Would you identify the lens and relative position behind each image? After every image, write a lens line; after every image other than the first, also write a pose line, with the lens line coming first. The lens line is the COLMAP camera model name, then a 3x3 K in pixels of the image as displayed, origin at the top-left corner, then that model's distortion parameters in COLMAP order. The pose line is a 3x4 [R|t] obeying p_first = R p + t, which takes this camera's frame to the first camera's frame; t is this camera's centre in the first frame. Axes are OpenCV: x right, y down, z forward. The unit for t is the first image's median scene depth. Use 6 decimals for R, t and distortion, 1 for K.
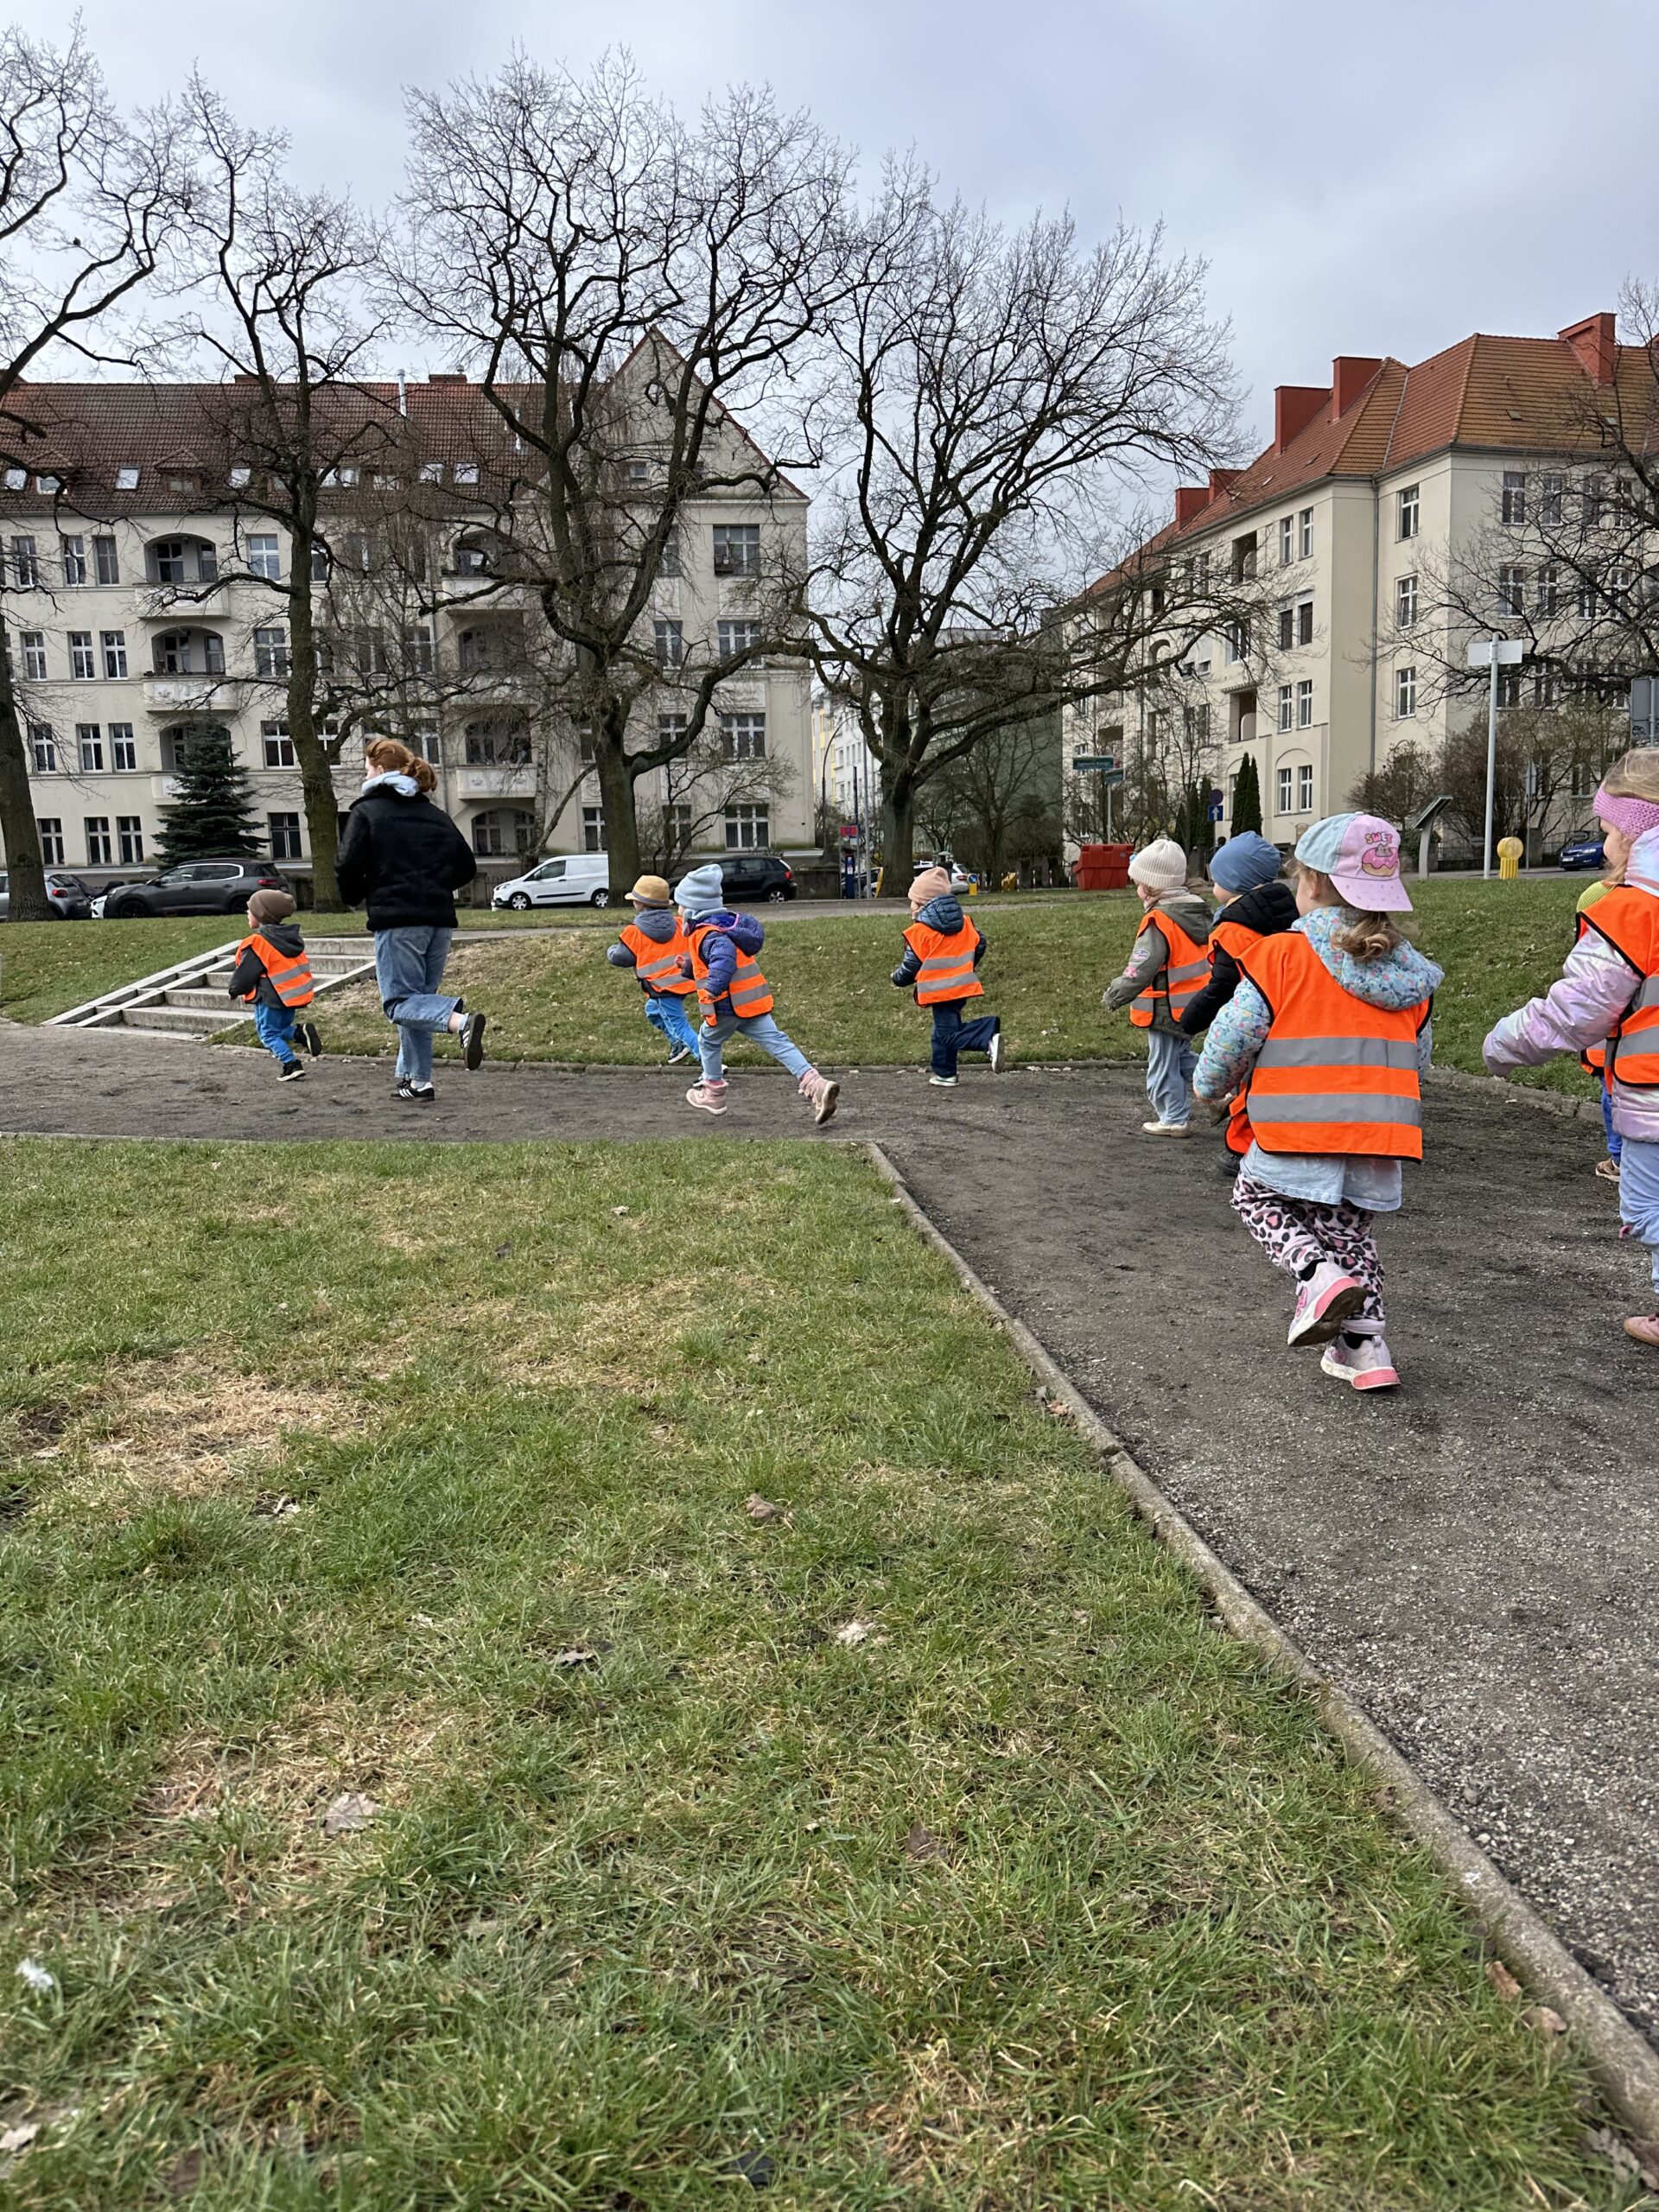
lens RADIAL K [[1571.3, 0, 823.5], [0, 1571.3, 1095.8], [0, 0, 1]] dist [0.043533, -0.057818]
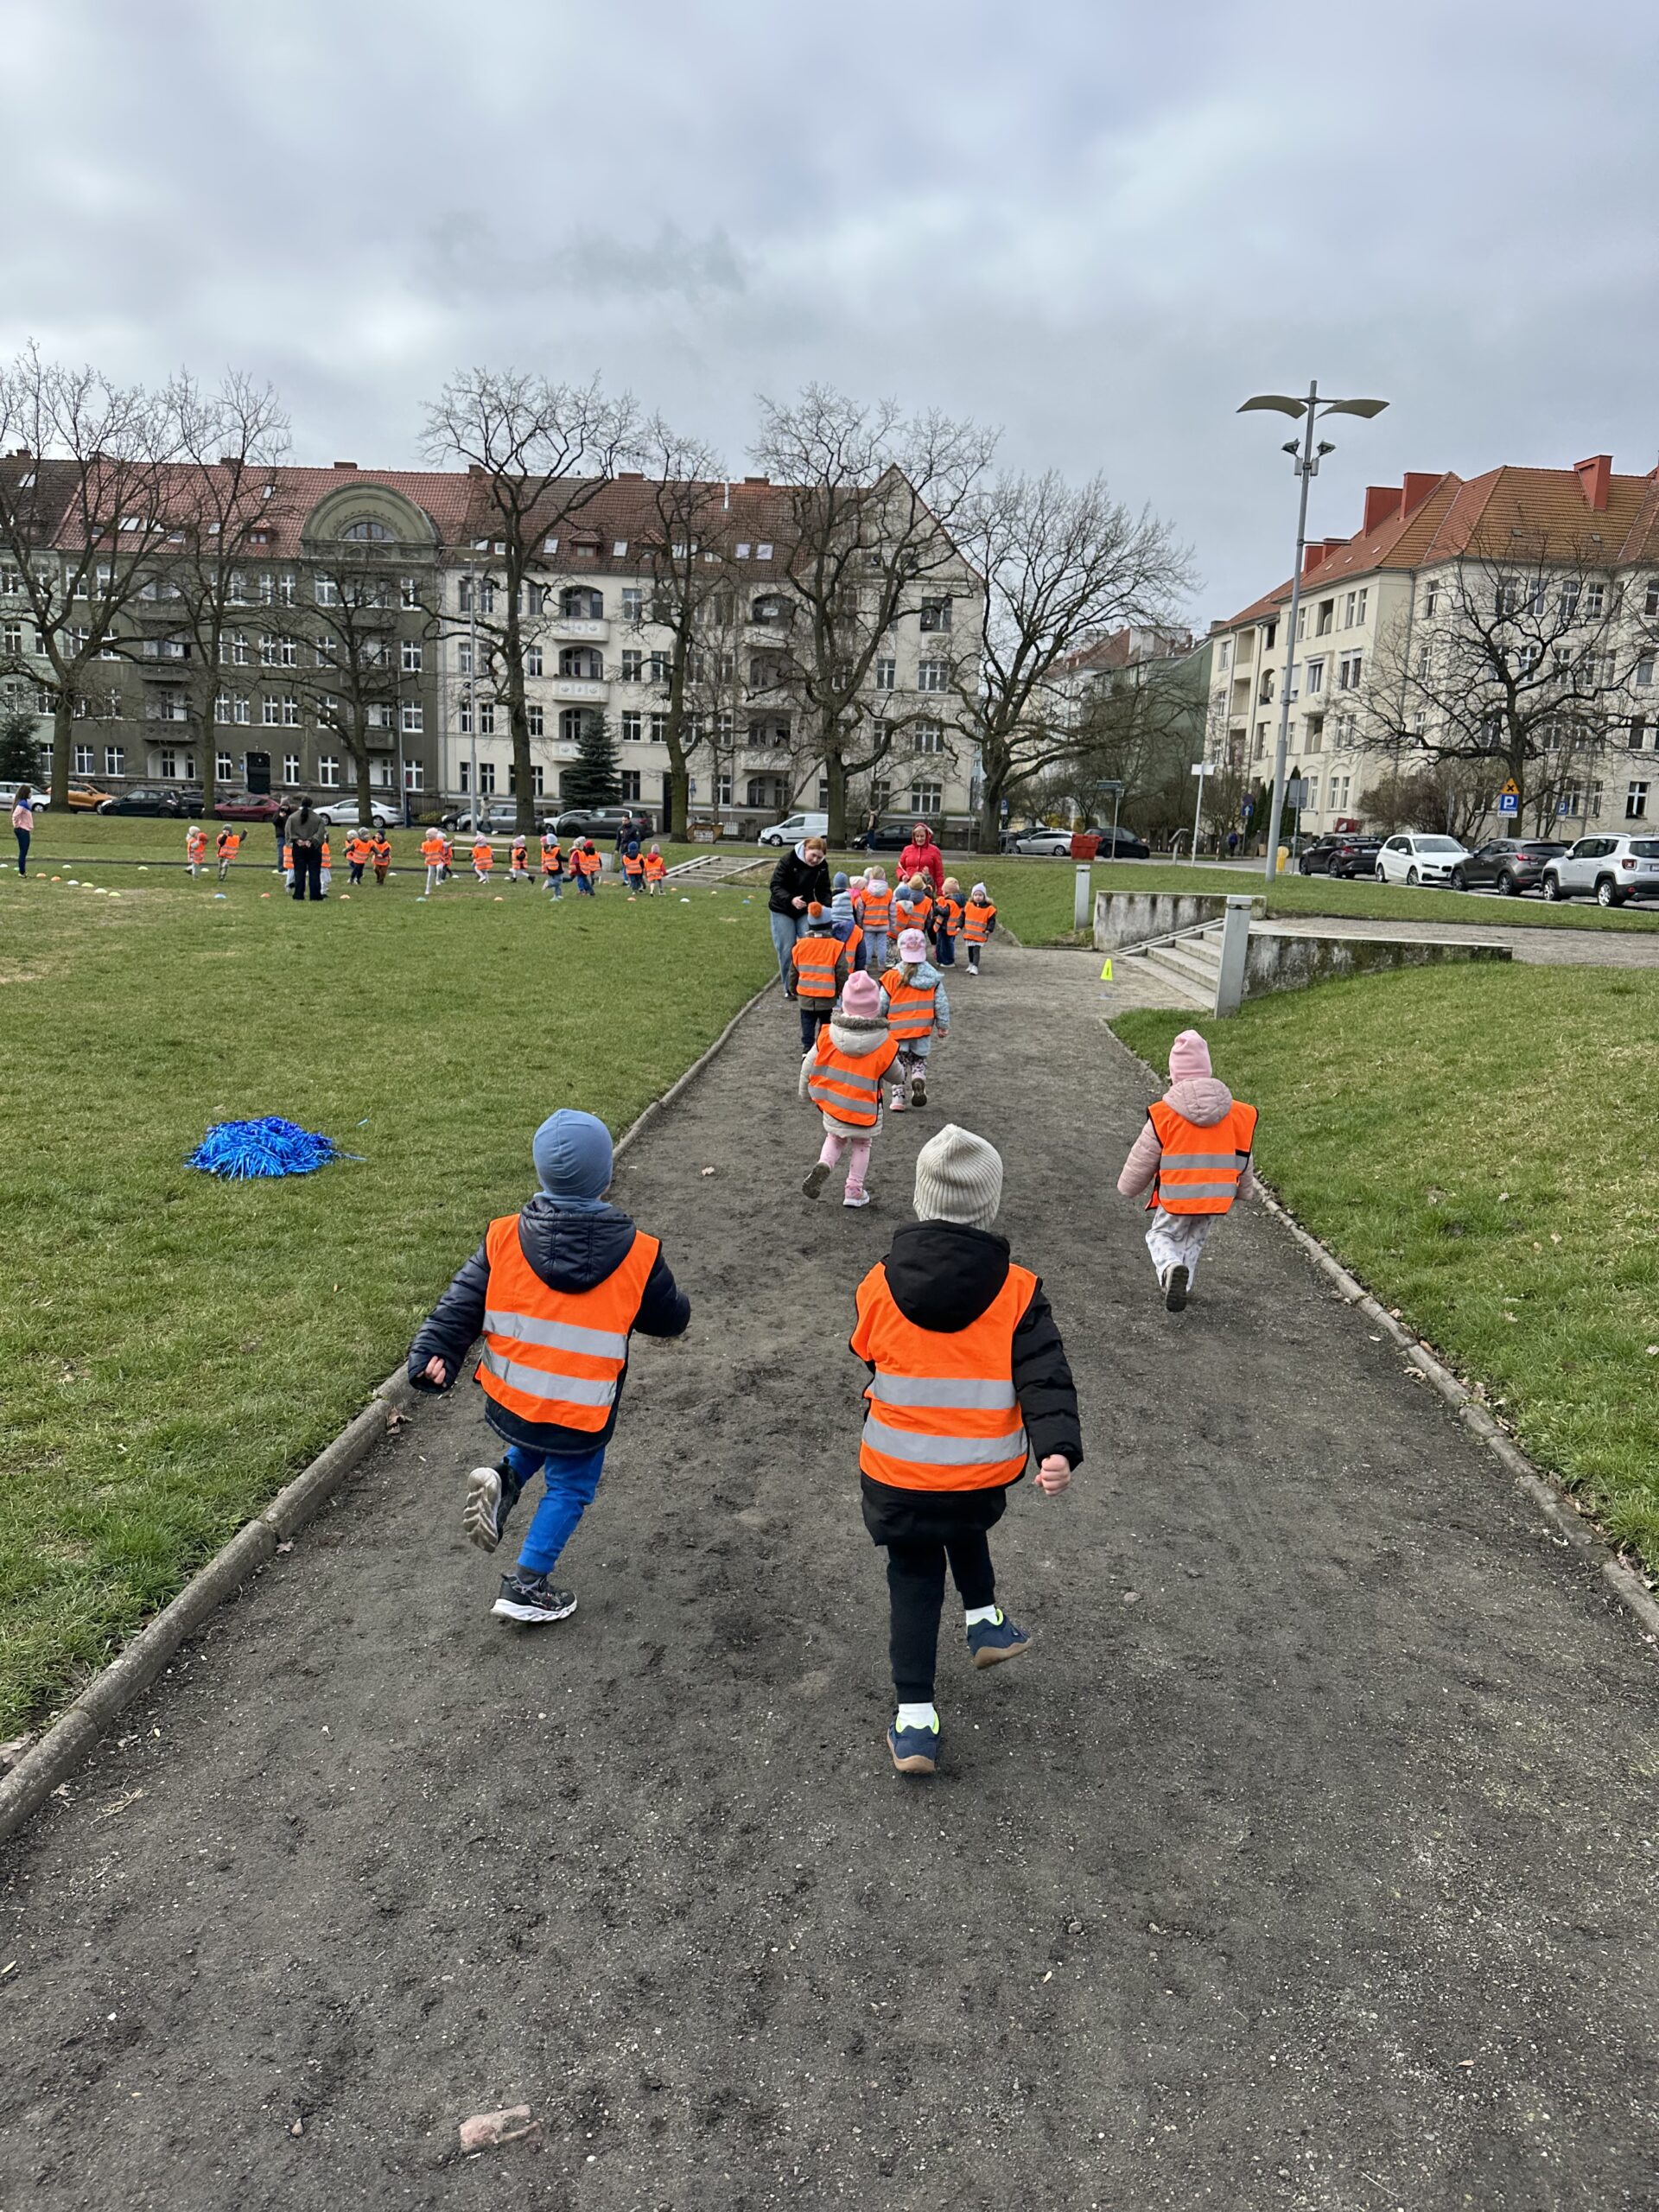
lens RADIAL K [[1559.5, 0, 833.6], [0, 1559.5, 1107.7], [0, 0, 1]] dist [0.075647, -0.108799]
pose [[0.987394, 0.095768, -0.126021, 0.081105], [-0.089723, 0.994566, 0.052807, 0.051744], [0.130393, -0.040834, 0.990621, -0.505587]]
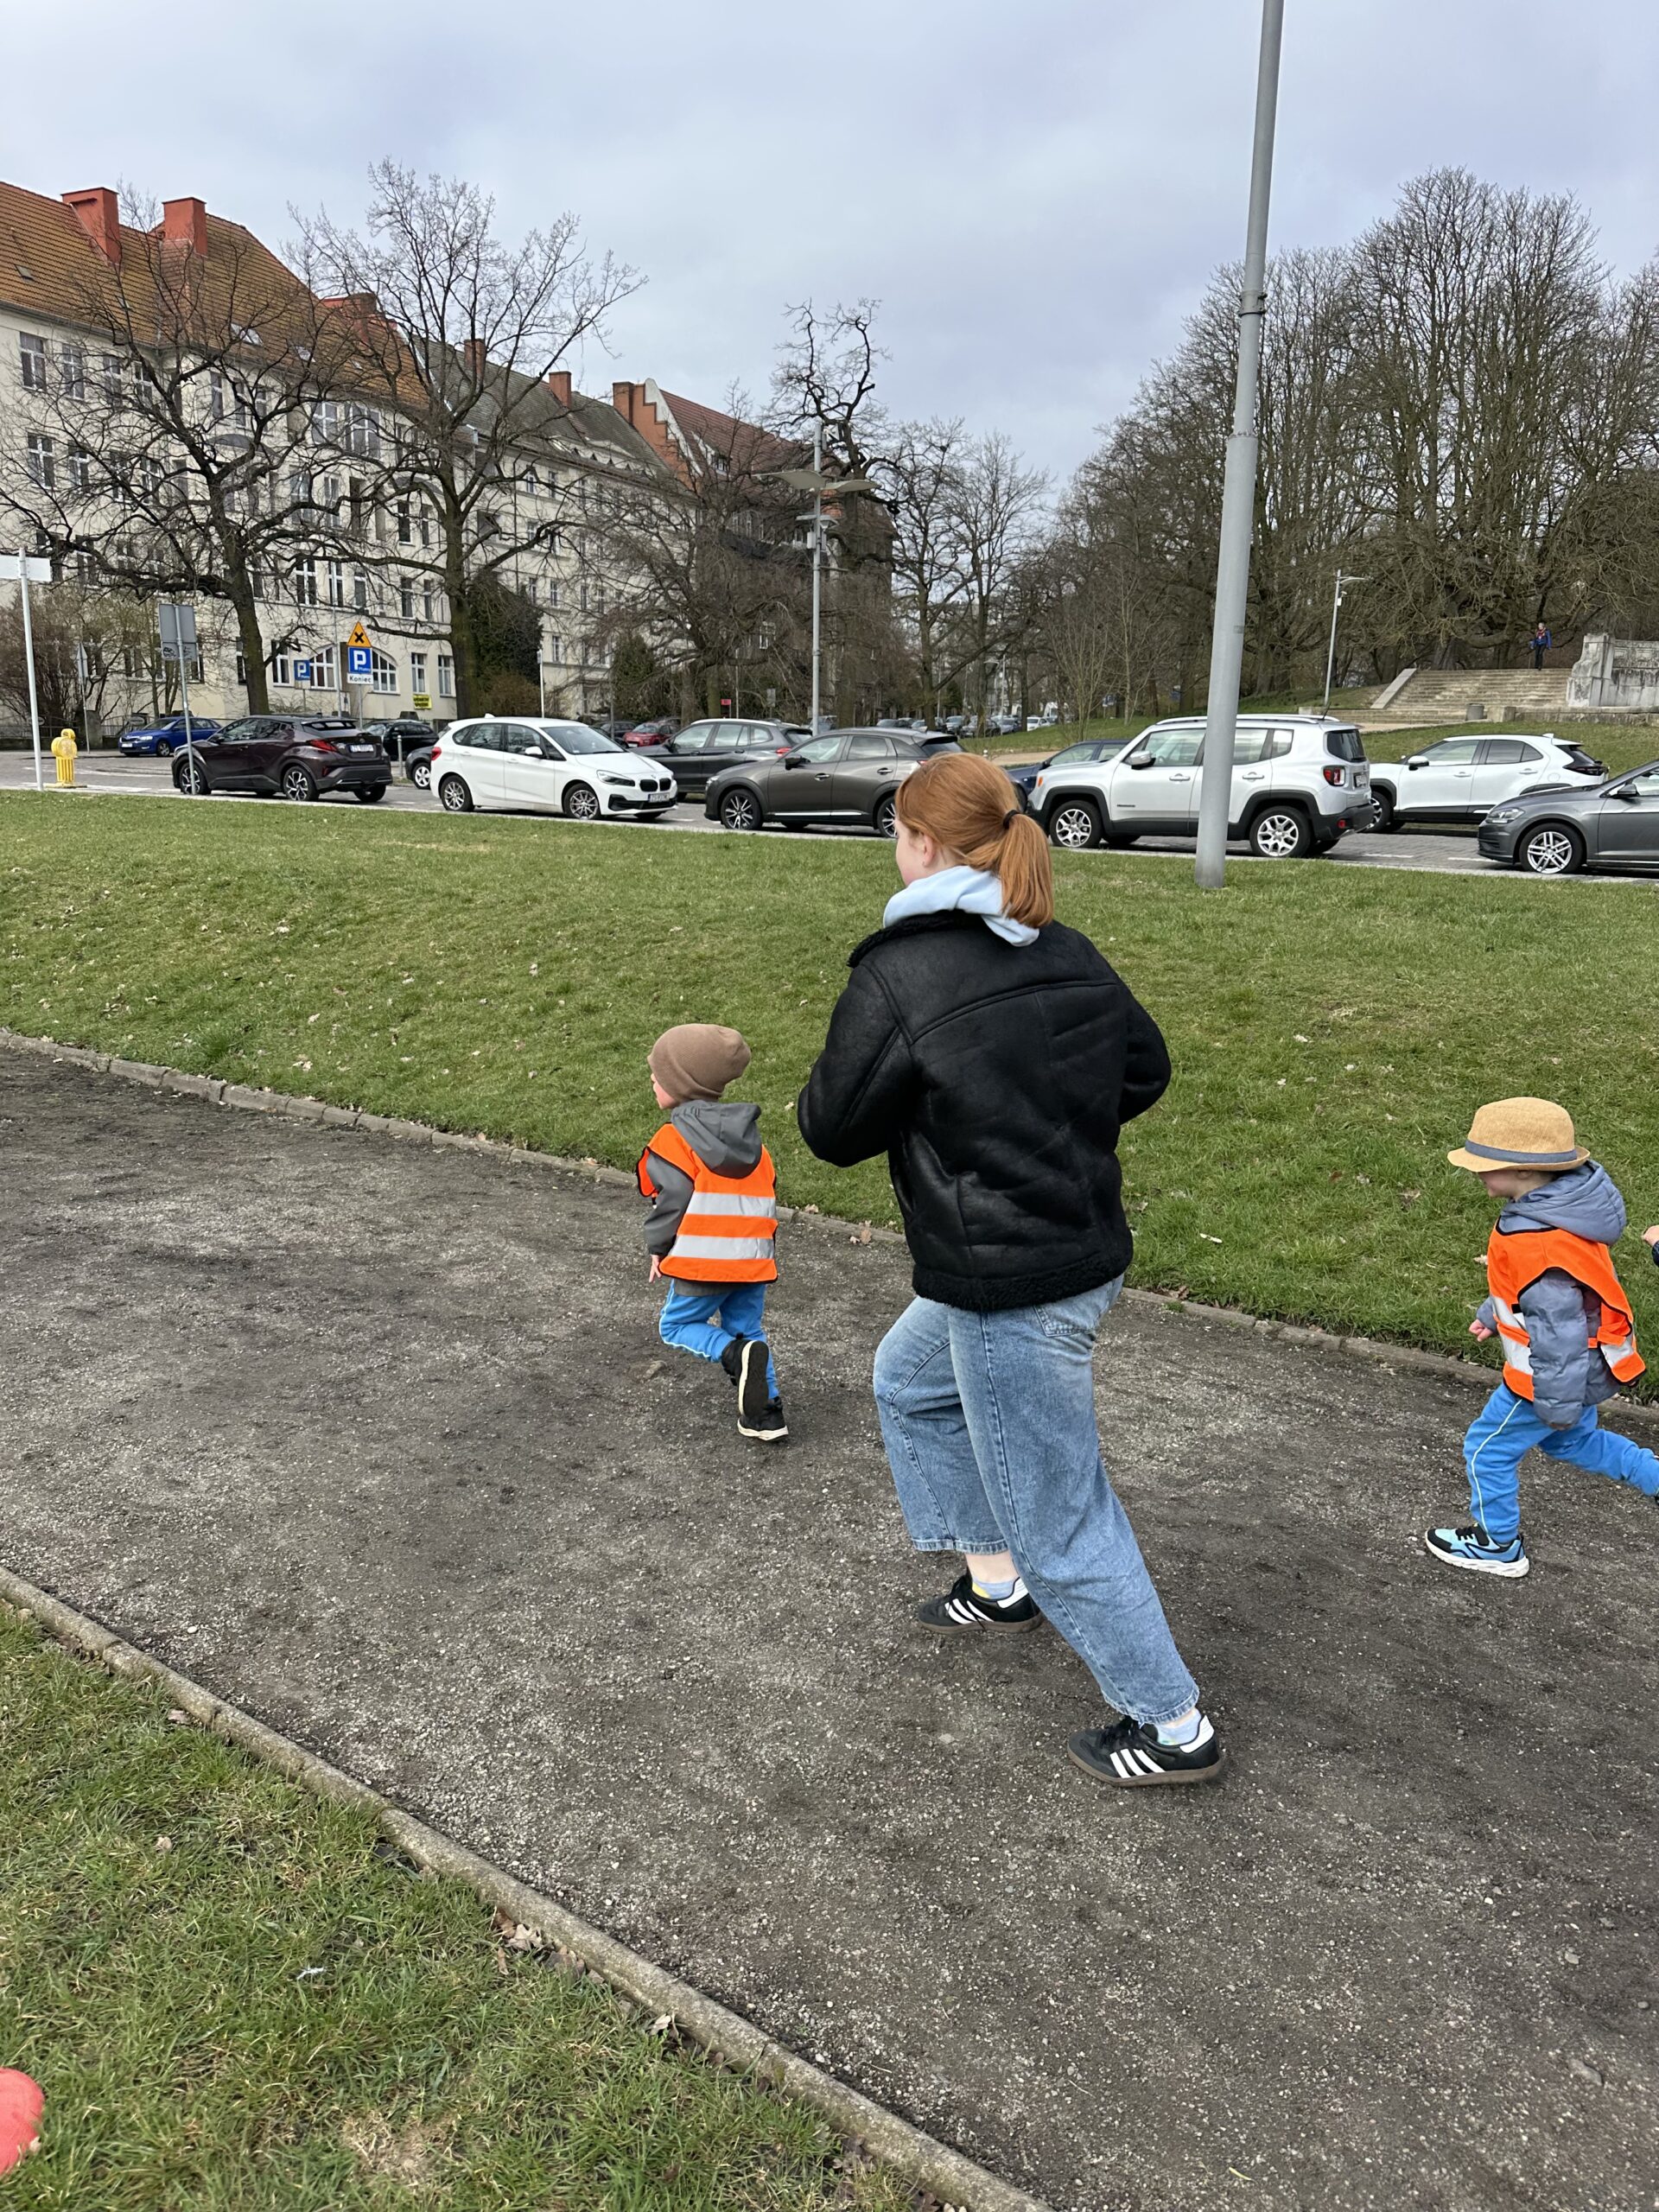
lens RADIAL K [[1588.0, 0, 822.5], [0, 1588.0, 1110.1], [0, 0, 1]] dist [0.001127, -0.003636]
pose [[0.670787, -0.122097, 0.731531, -0.009082], [0.054818, 0.991820, 0.115274, -0.008697], [-0.739622, -0.037223, 0.671993, -0.033727]]
